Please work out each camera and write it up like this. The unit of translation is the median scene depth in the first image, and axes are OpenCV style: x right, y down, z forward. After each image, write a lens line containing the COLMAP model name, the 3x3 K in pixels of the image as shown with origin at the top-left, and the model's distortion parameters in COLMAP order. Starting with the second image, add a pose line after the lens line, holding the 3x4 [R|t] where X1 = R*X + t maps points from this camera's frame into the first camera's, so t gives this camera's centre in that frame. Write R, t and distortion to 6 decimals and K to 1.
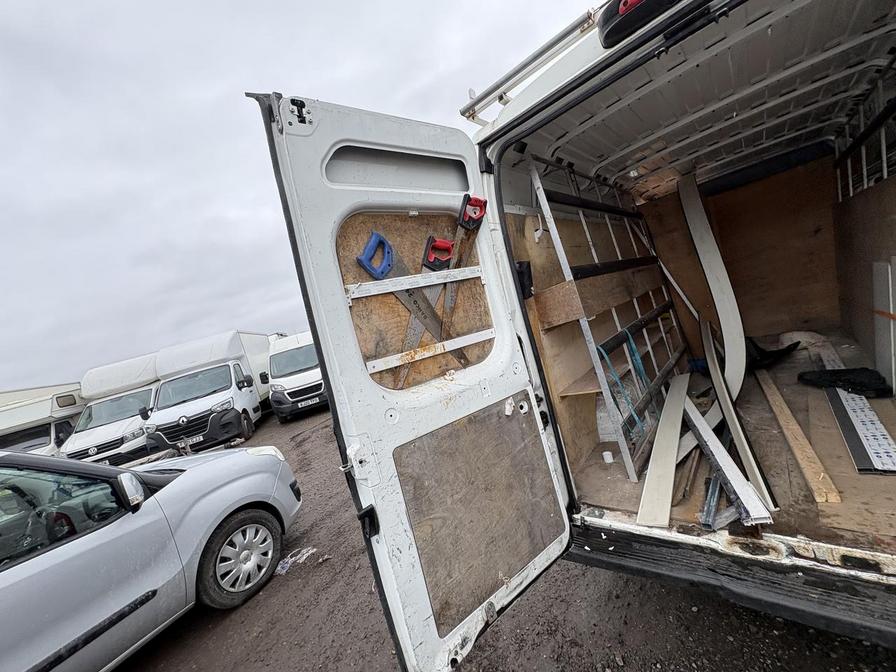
lens RADIAL K [[356.0, 0, 446.1], [0, 356.0, 337.6], [0, 0, 1]] dist [0.000056, 0.000121]
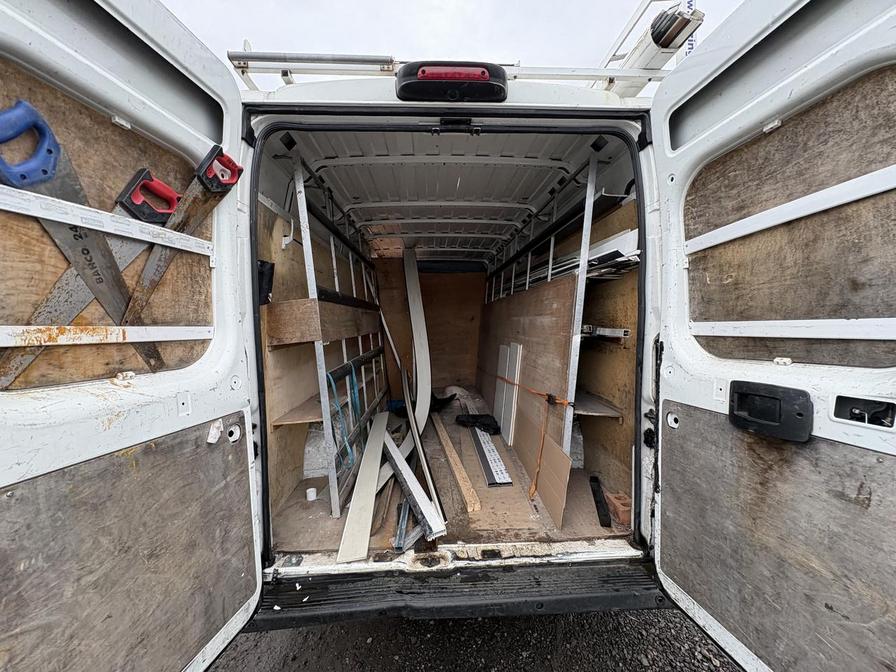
lens RADIAL K [[356.0, 0, 446.1], [0, 356.0, 337.6], [0, 0, 1]] dist [0.000056, 0.000121]
pose [[0.690388, 0.208836, 0.692641, -0.046084], [-0.130917, 0.977686, -0.164287, 0.058124], [-0.711495, 0.022743, 0.702323, 0.119504]]
